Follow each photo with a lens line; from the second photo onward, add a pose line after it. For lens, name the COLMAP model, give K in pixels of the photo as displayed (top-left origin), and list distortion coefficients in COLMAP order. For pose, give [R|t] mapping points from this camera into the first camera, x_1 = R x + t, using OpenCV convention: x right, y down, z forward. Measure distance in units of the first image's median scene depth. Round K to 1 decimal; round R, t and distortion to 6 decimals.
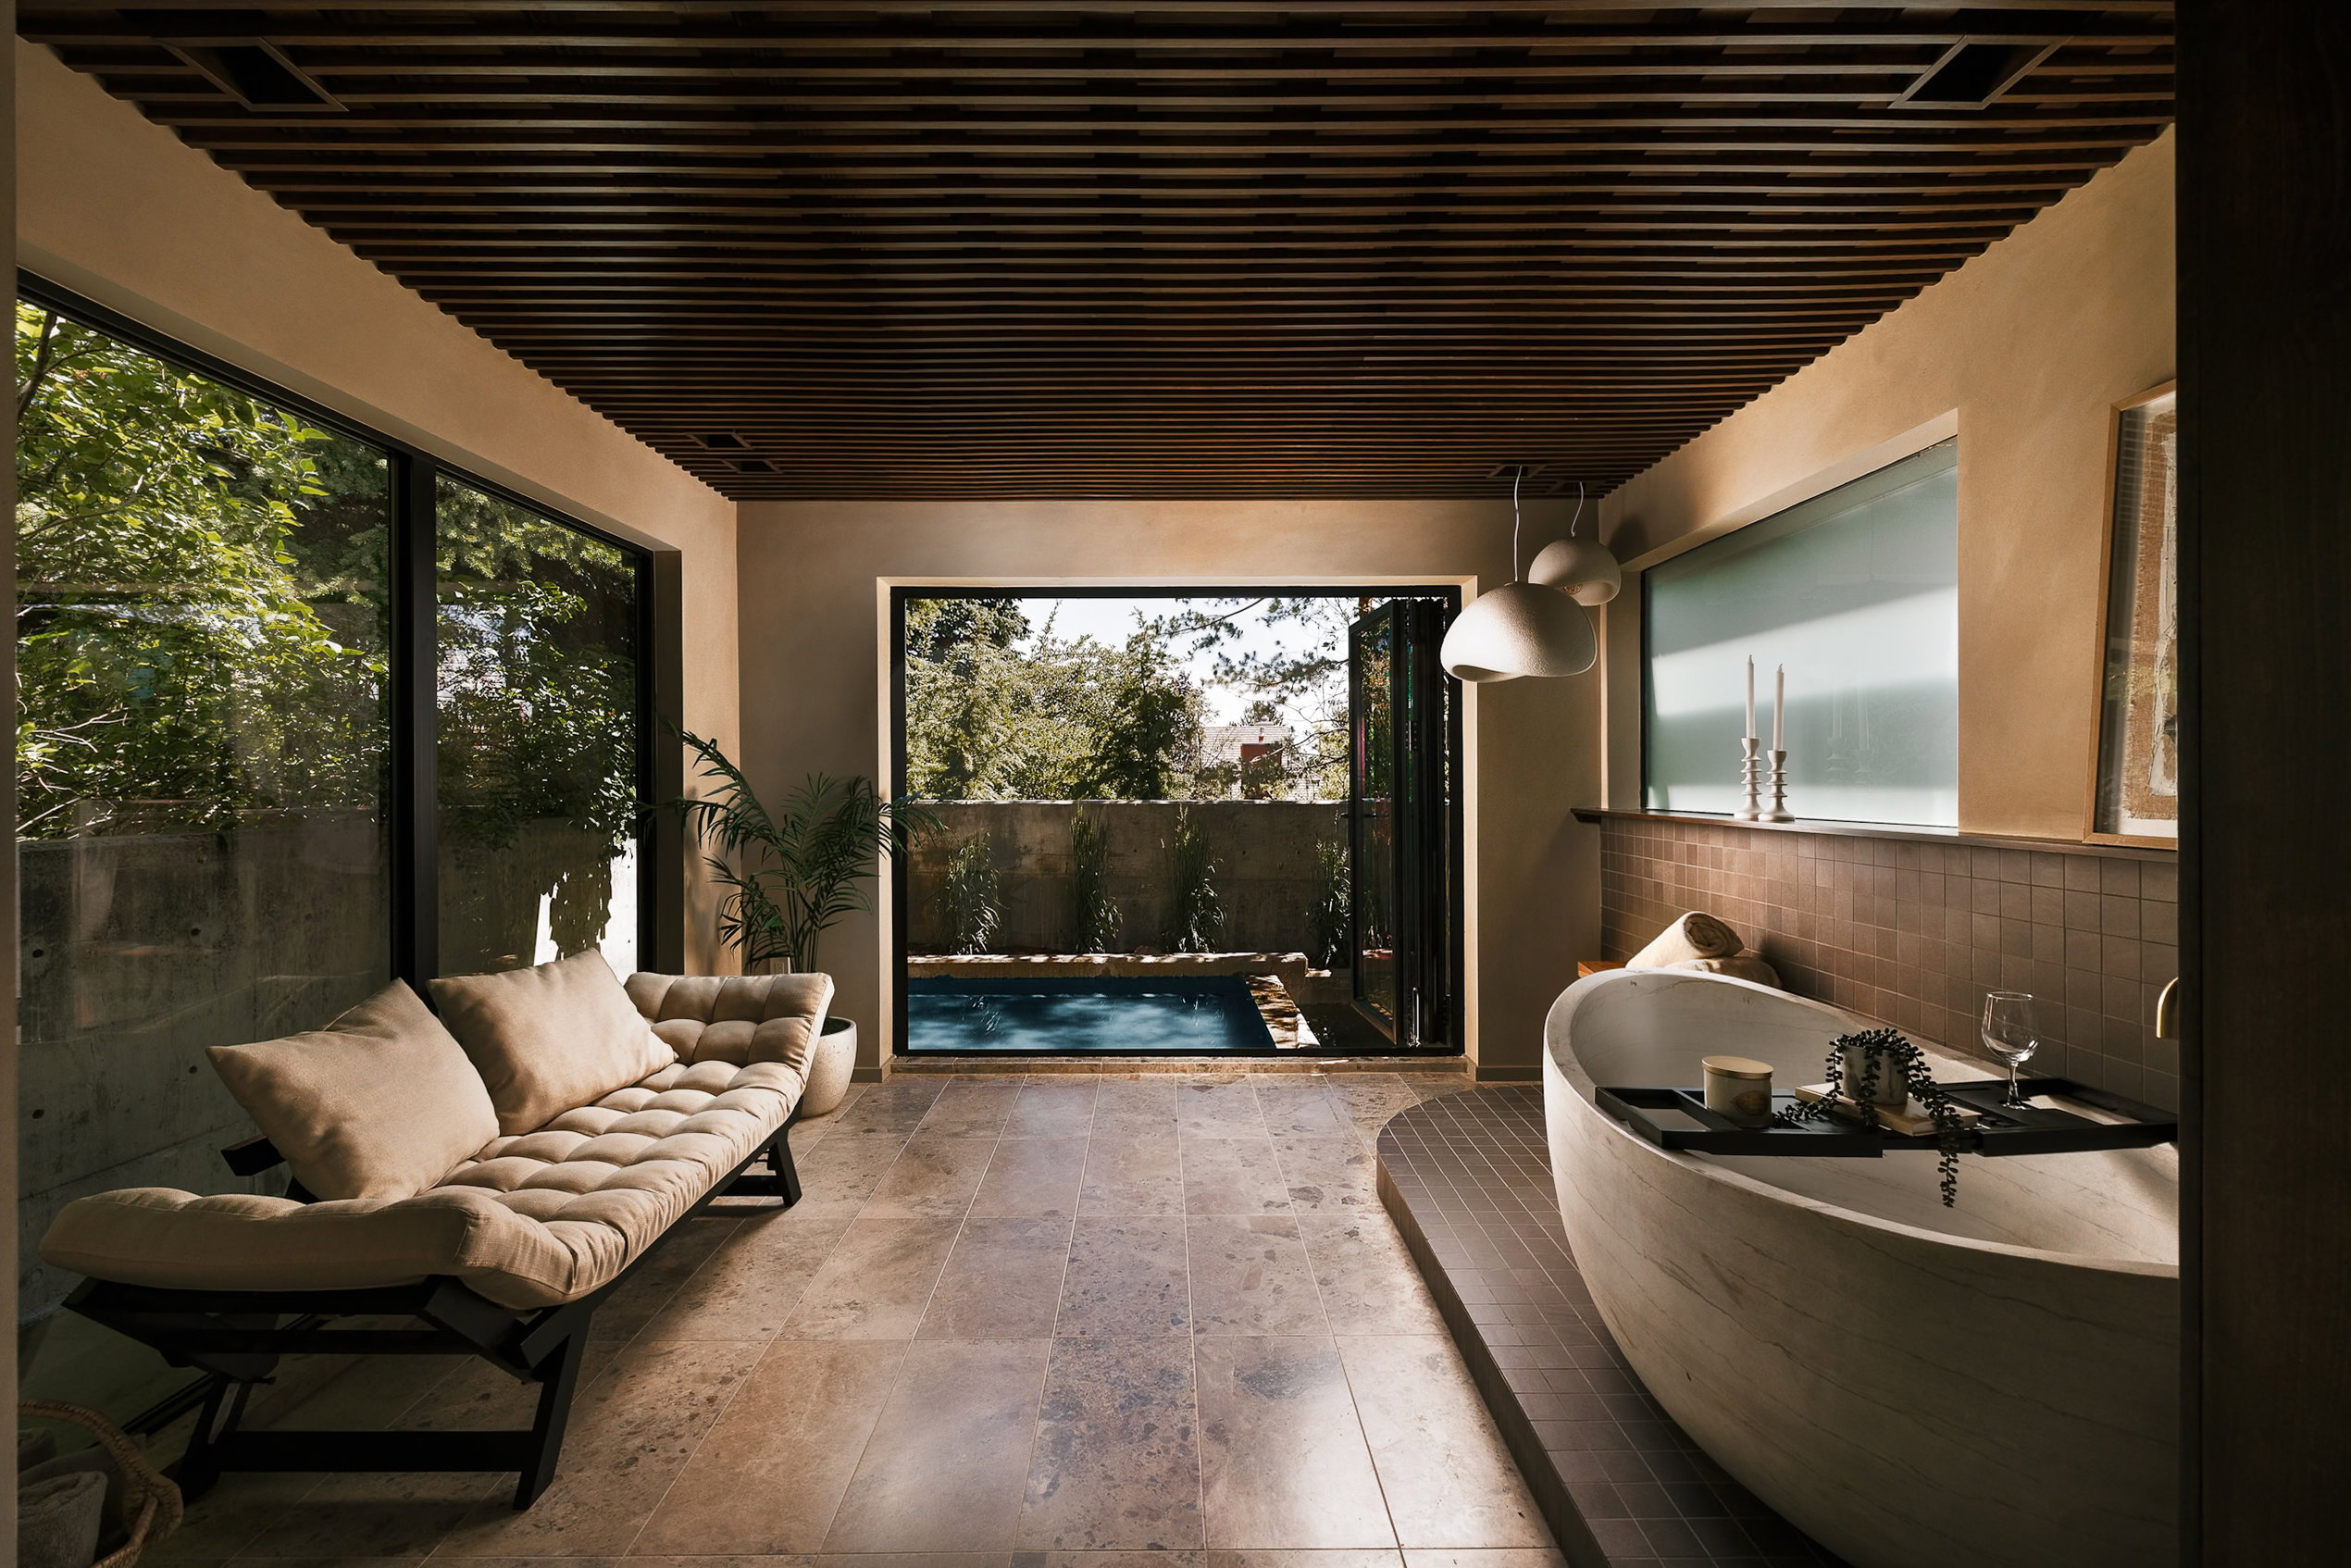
lens RADIAL K [[988.9, 0, 1164.2], [0, 988.9, 779.5], [0, 0, 1]] dist [0.001665, 0.000106]
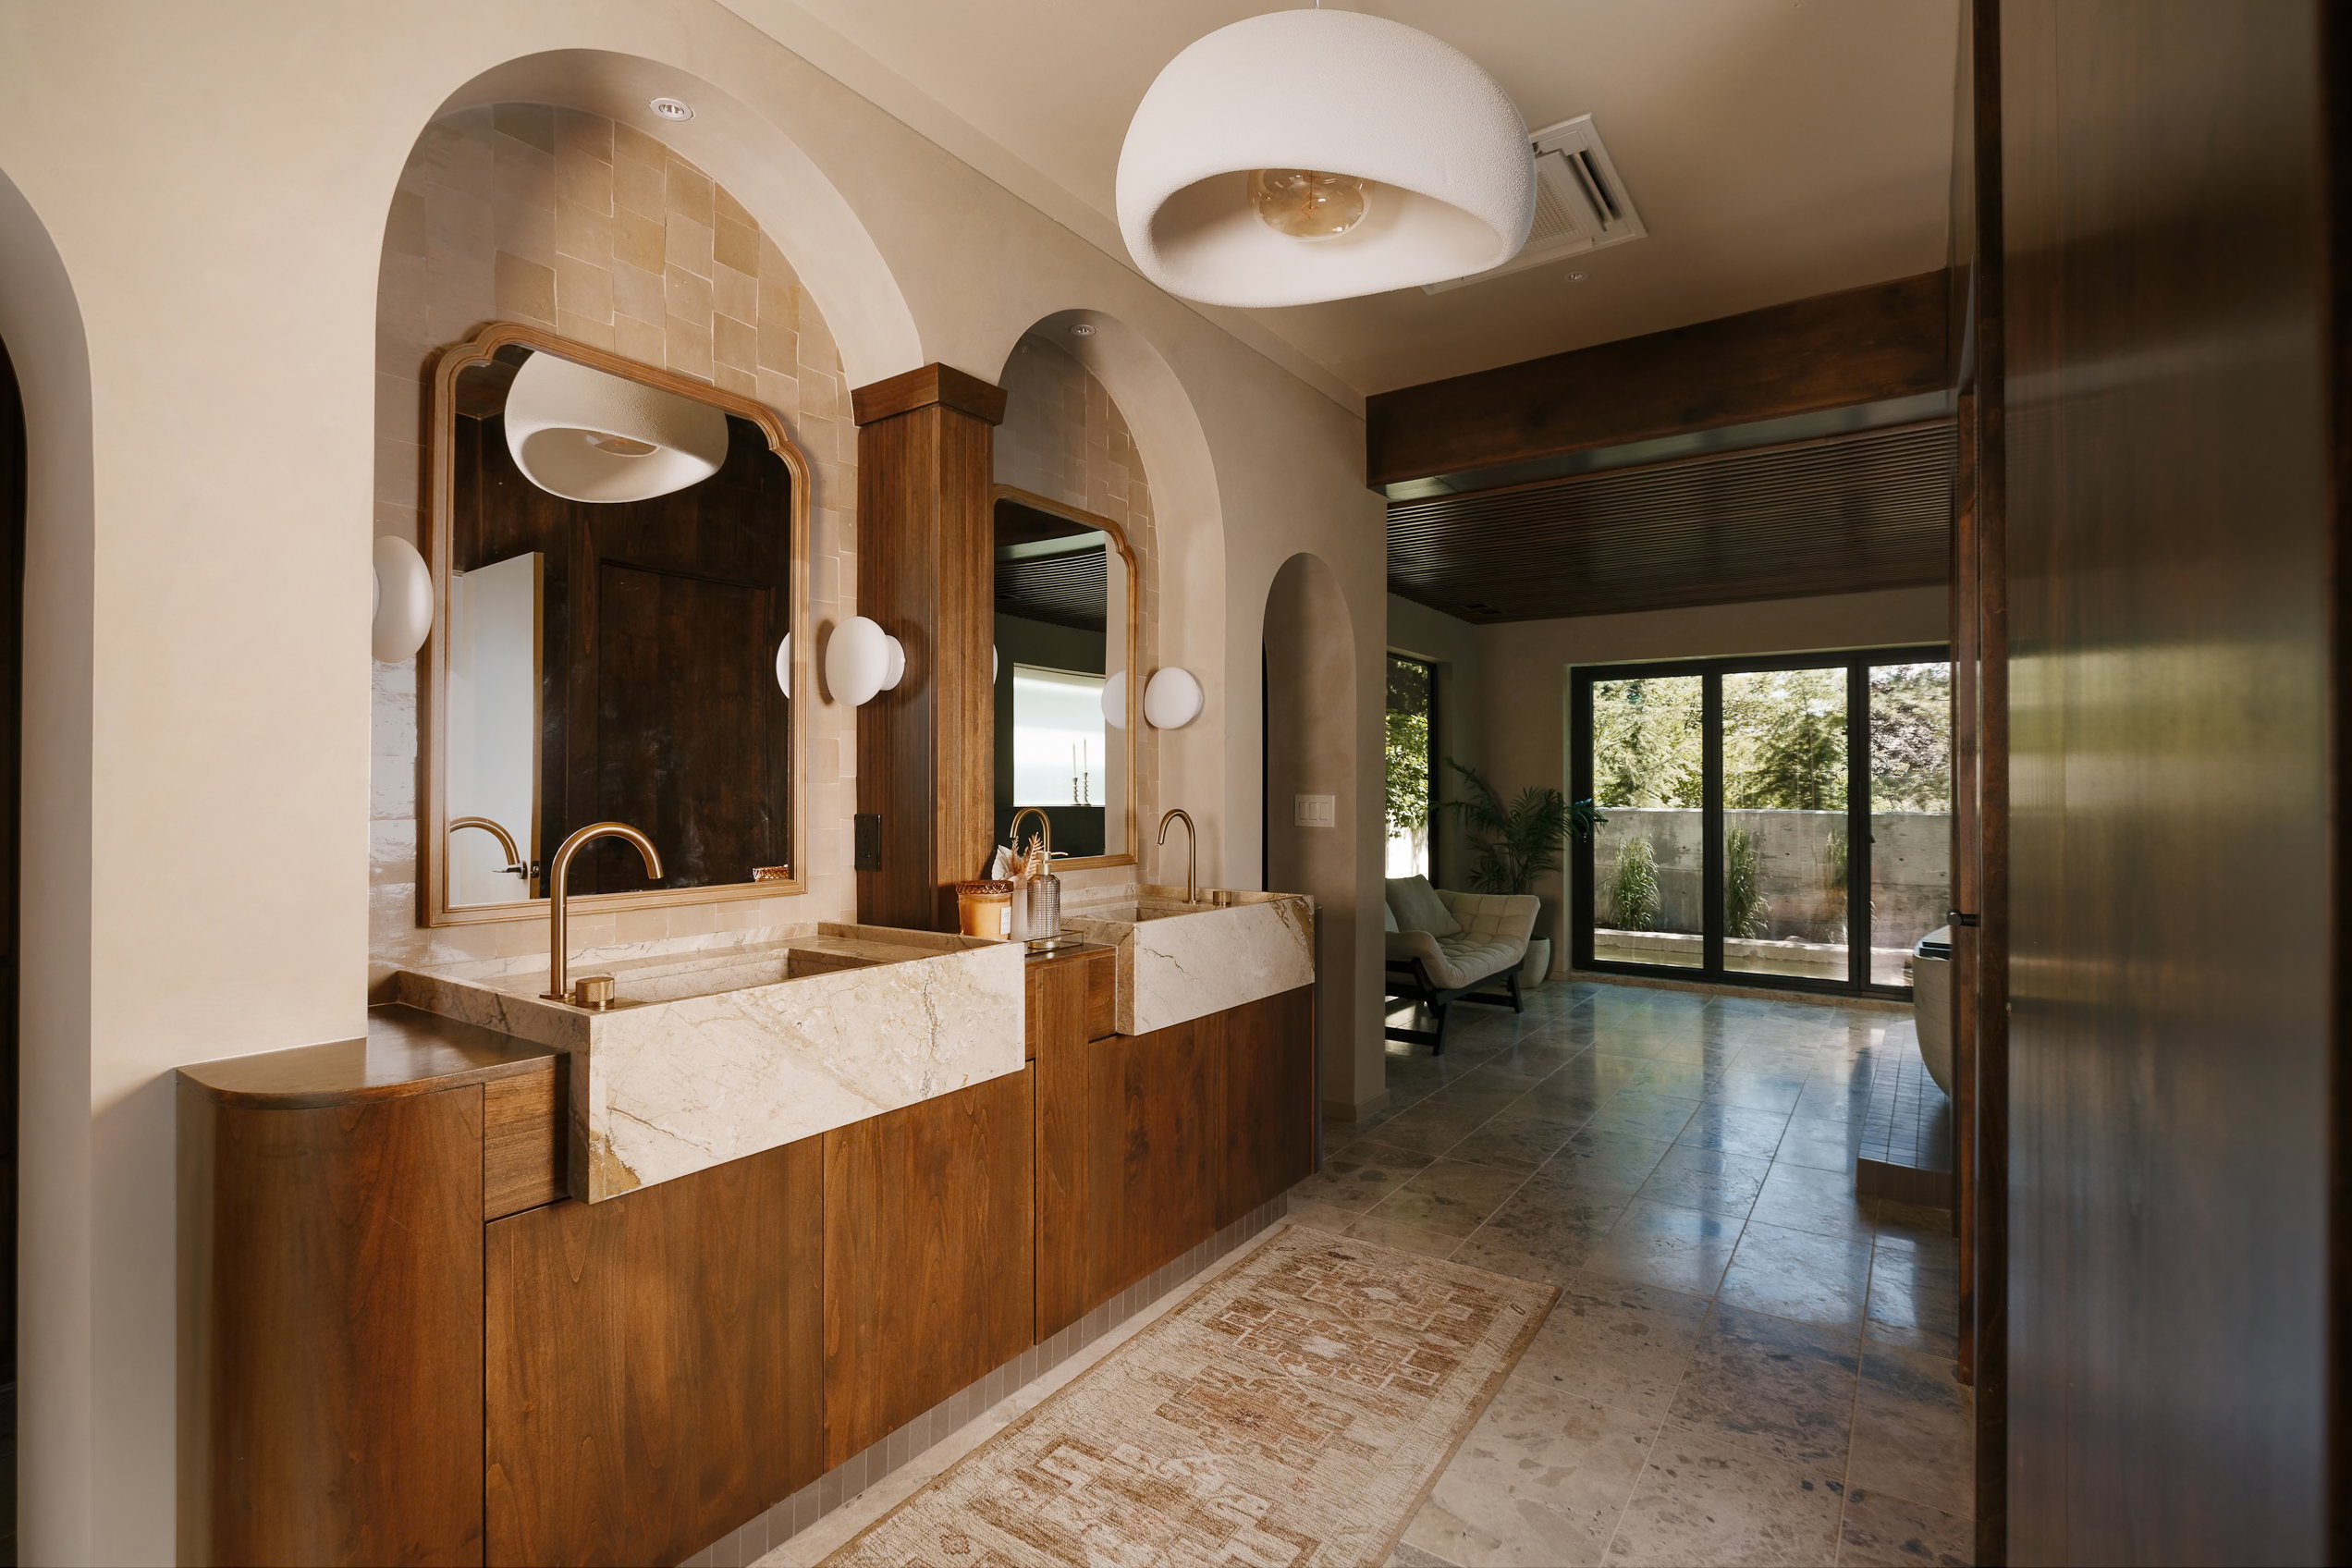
lens RADIAL K [[1095.0, 0, 1171.8], [0, 1095.0, 783.0], [0, 0, 1]] dist [0.000781, 0.000006]
pose [[0.816697, 0.000410, -0.577066, 0.118235], [-0.004272, 0.999977, -0.005336, -0.000426], [0.577050, 0.006823, 0.816680, -0.442786]]
